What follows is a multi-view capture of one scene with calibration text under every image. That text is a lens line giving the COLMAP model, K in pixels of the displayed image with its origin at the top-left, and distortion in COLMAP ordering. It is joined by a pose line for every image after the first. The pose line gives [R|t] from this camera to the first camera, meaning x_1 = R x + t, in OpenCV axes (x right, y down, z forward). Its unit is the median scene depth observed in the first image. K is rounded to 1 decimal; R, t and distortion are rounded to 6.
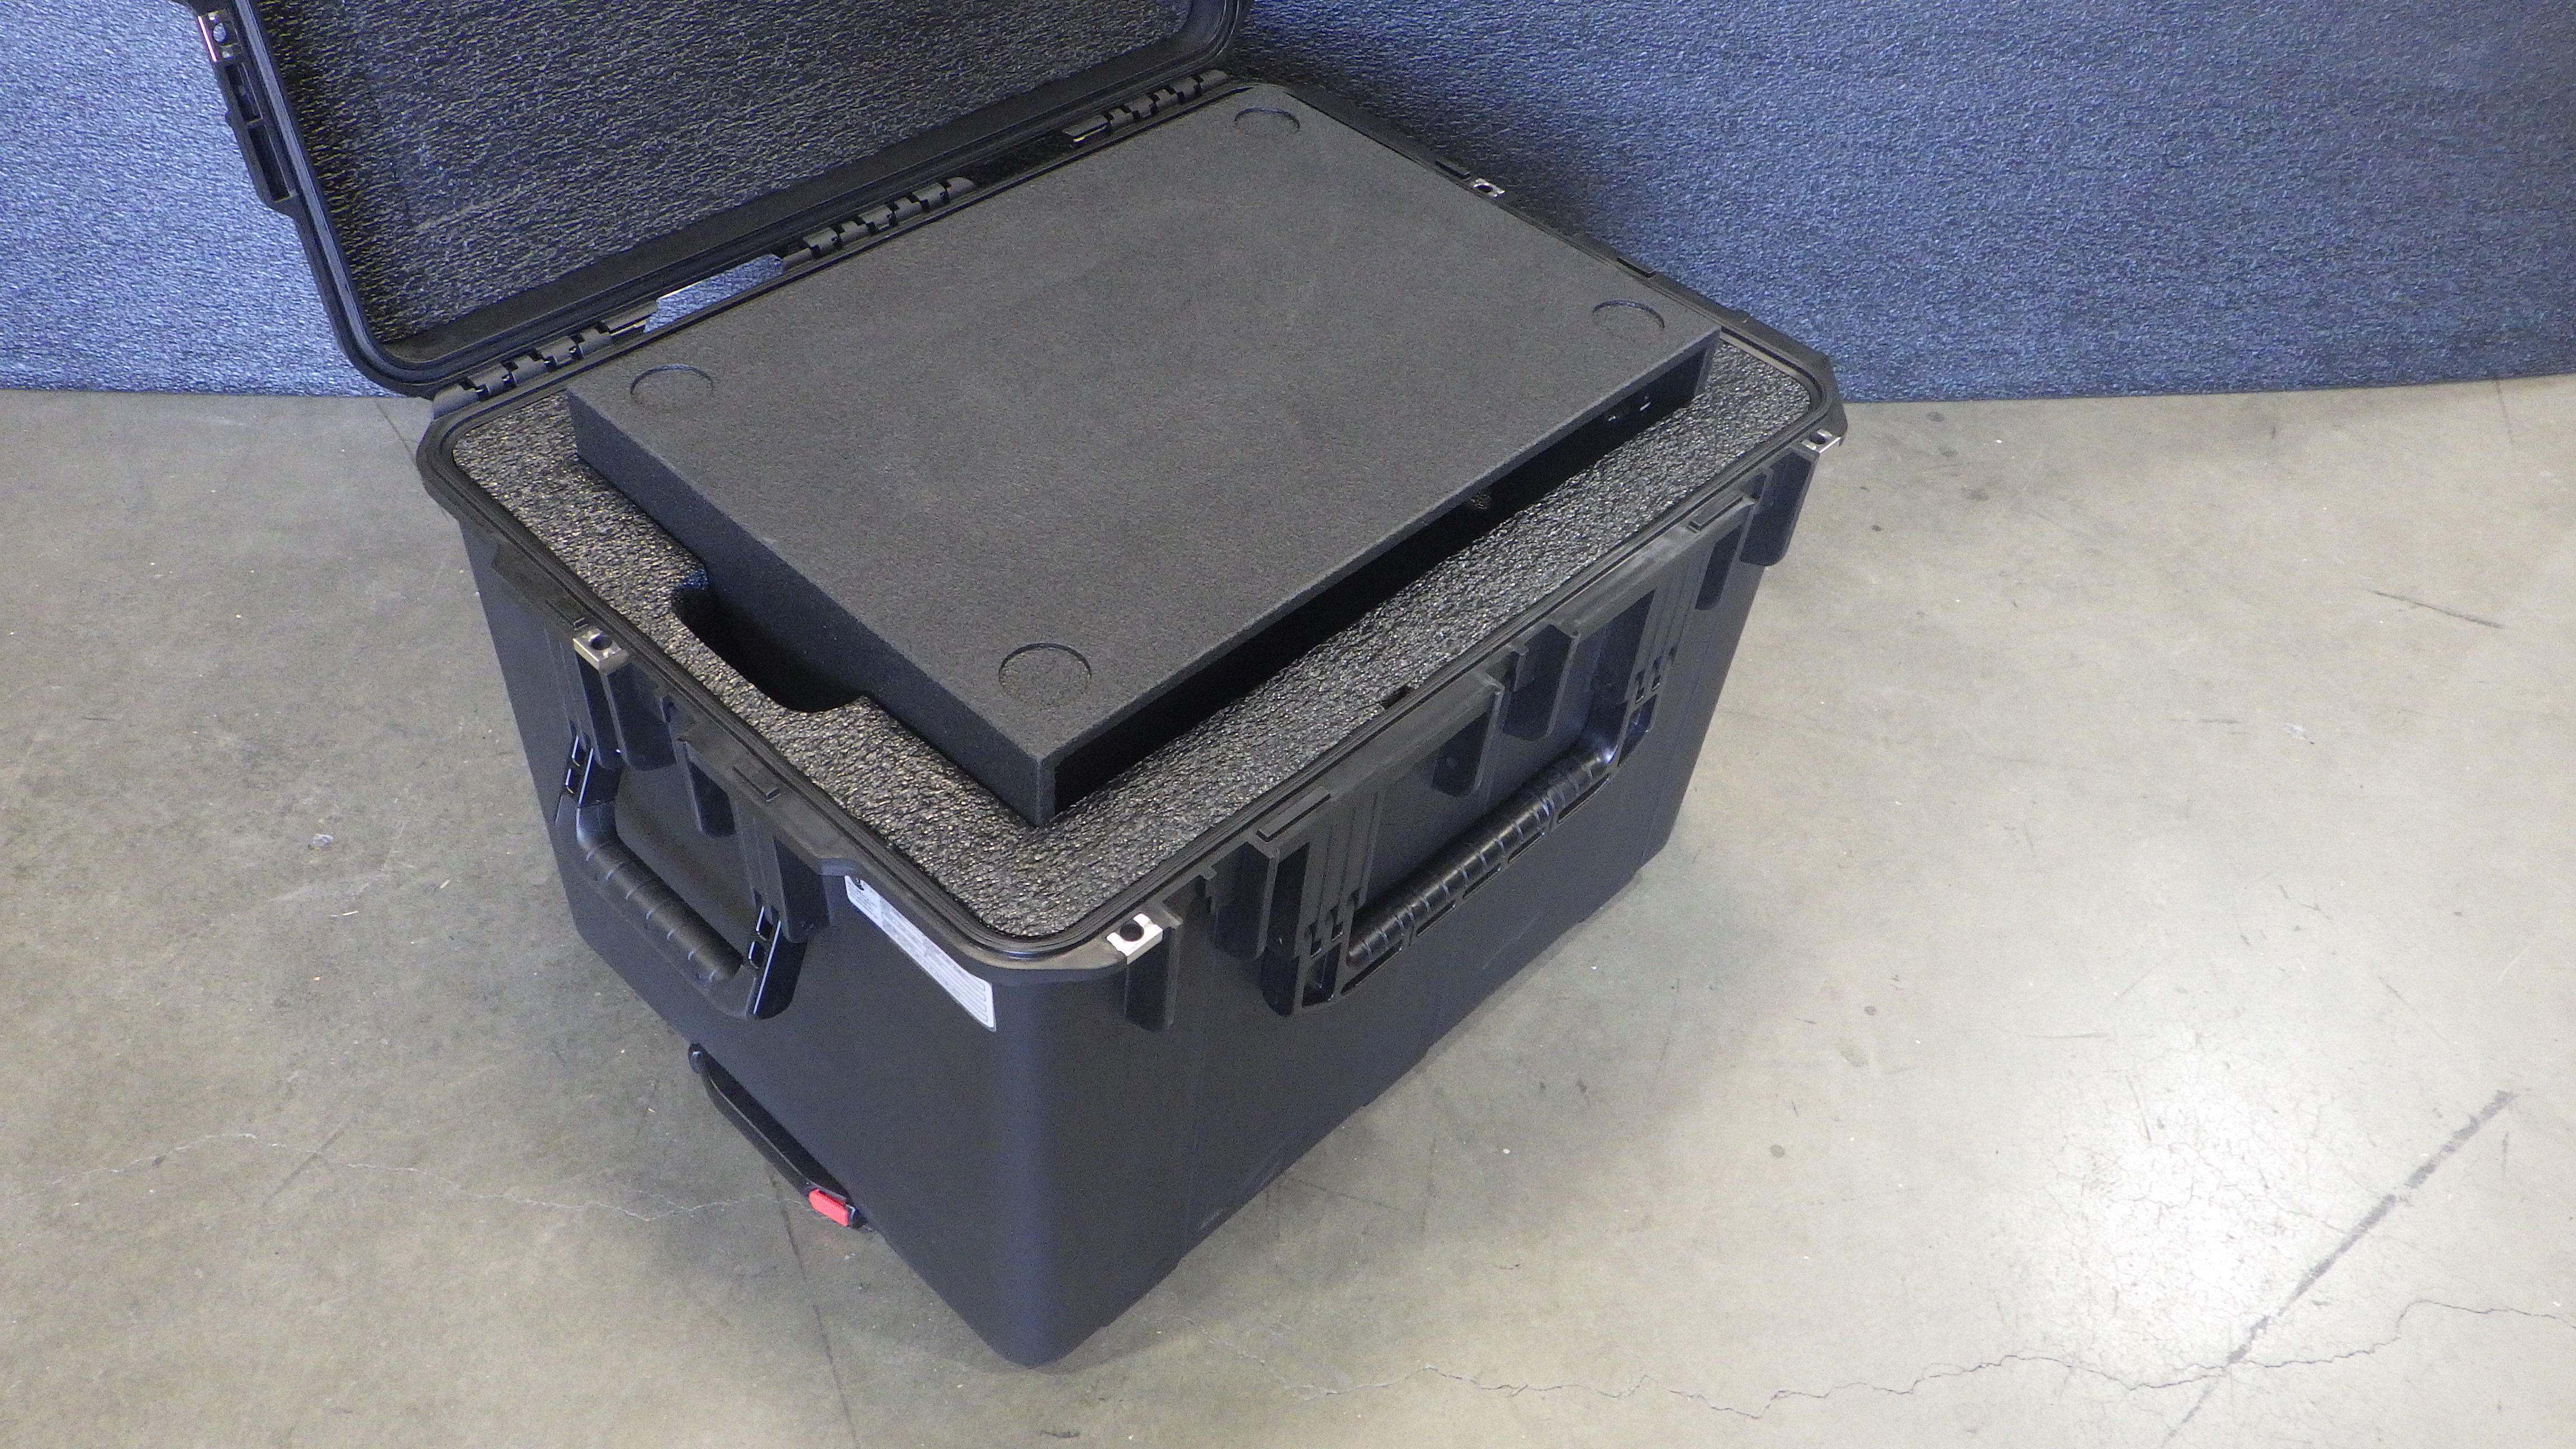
lens RADIAL K [[2167.2, 0, 1295.5], [0, 2167.2, 701.7], [0, 0, 1]] dist [-0.002608, 0.004989]
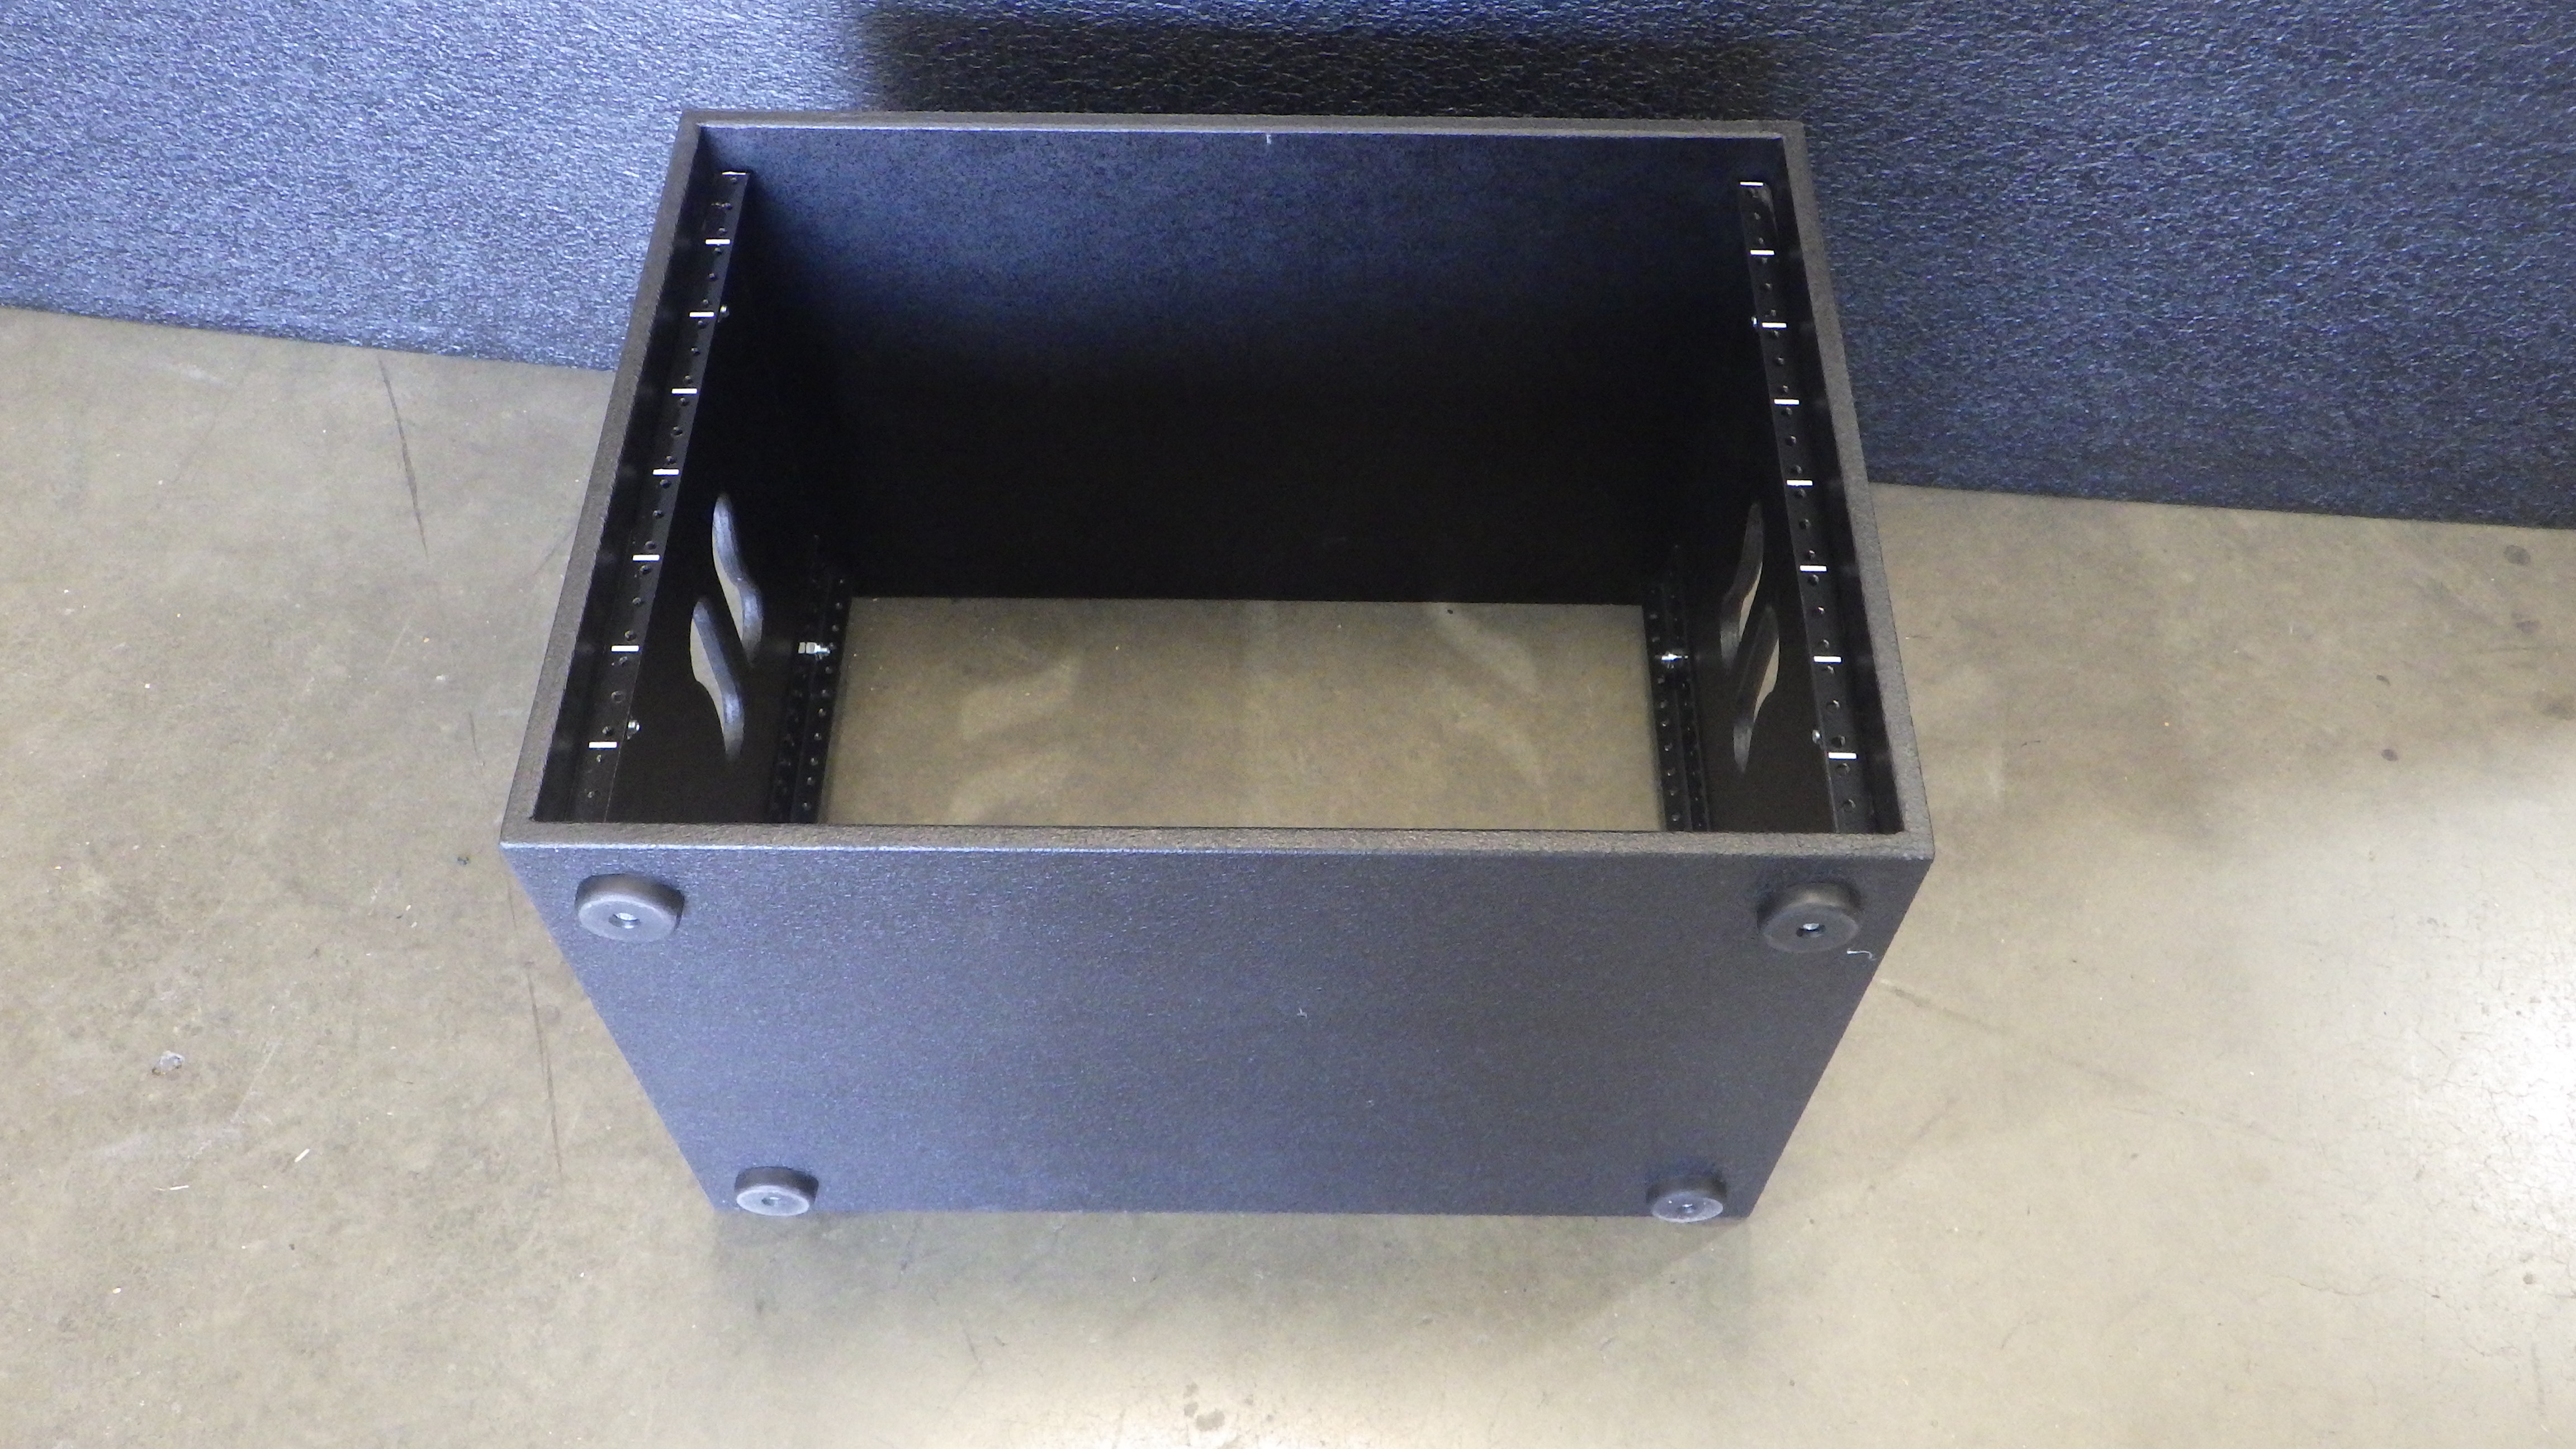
lens RADIAL K [[2167.2, 0, 1279.5], [0, 2167.2, 704.7], [0, 0, 1]] dist [-0.002608, 0.004989]
pose [[0.976039, 0.130491, -0.174124, 0.054618], [-0.092774, 0.973408, 0.209450, -0.249766], [0.196825, -0.188277, 0.962191, 0.341289]]
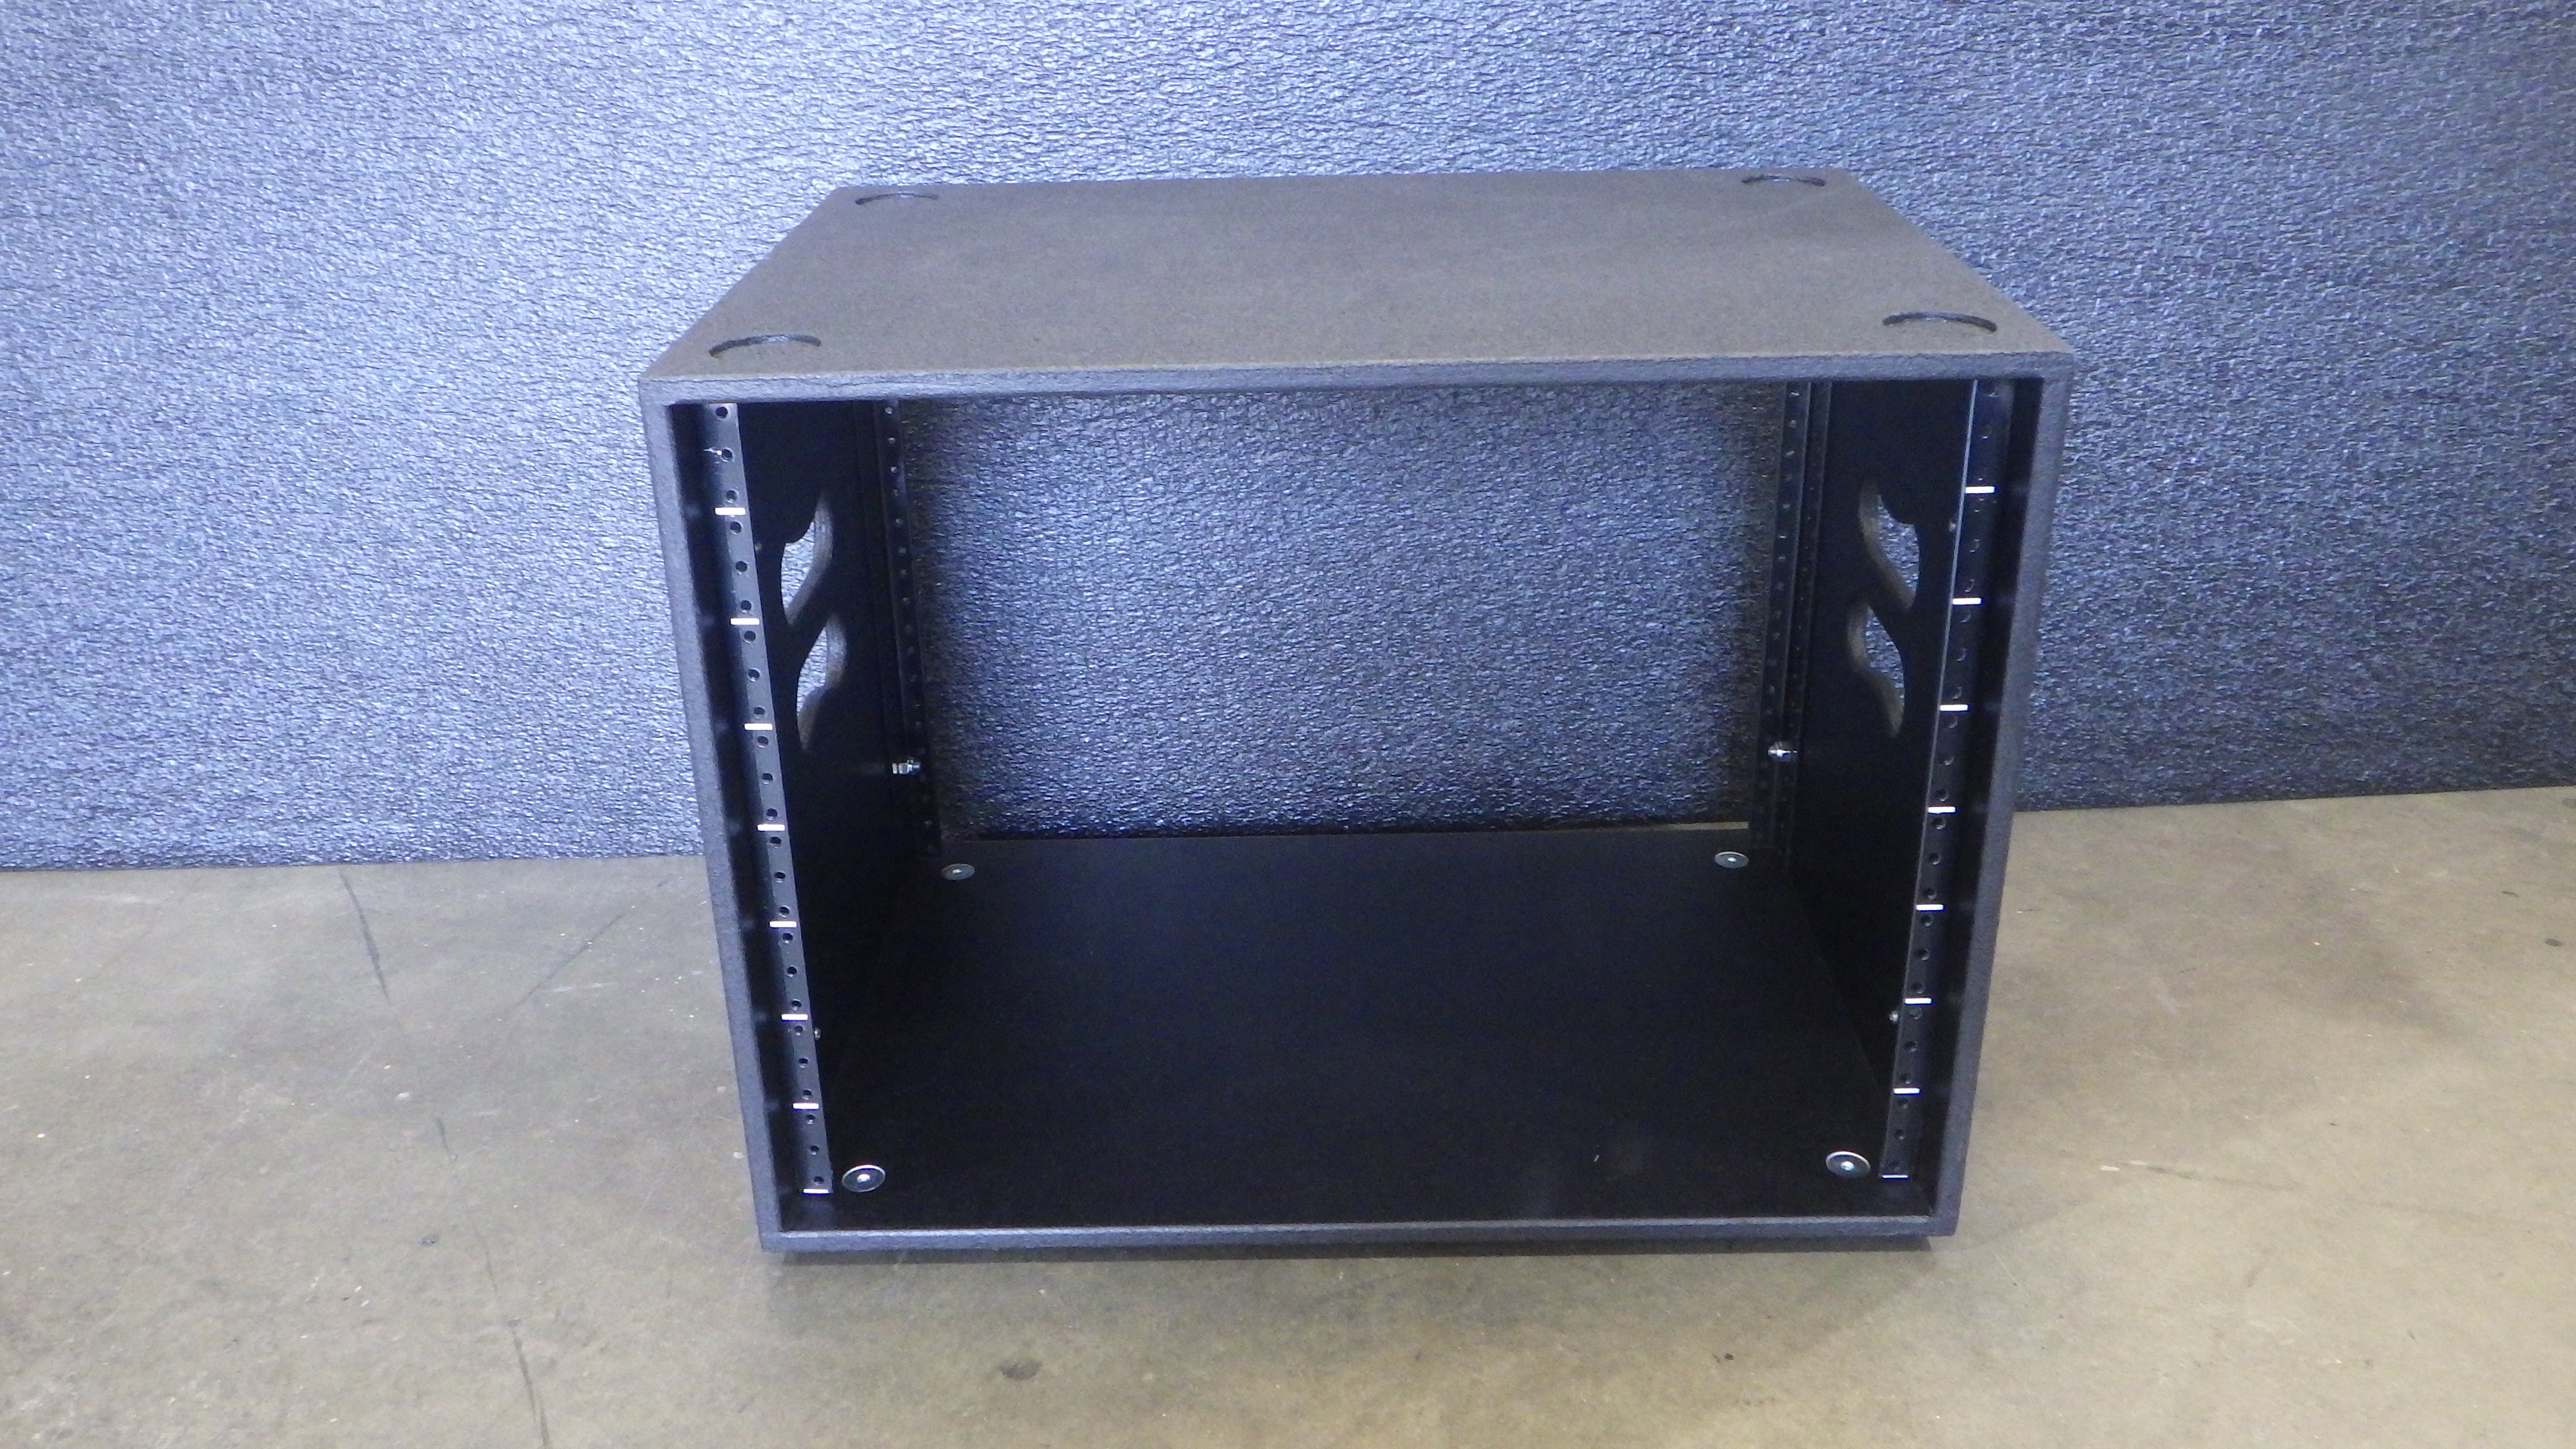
lens RADIAL K [[2167.2, 0, 1292.2], [0, 2167.2, 673.9], [0, 0, 1]] dist [-0.002608, 0.004989]
pose [[0.992360, -0.064625, -0.105100, -0.033624], [0.024204, 0.937264, -0.347779, 0.071389], [0.120982, 0.342578, 0.931667, 0.406571]]
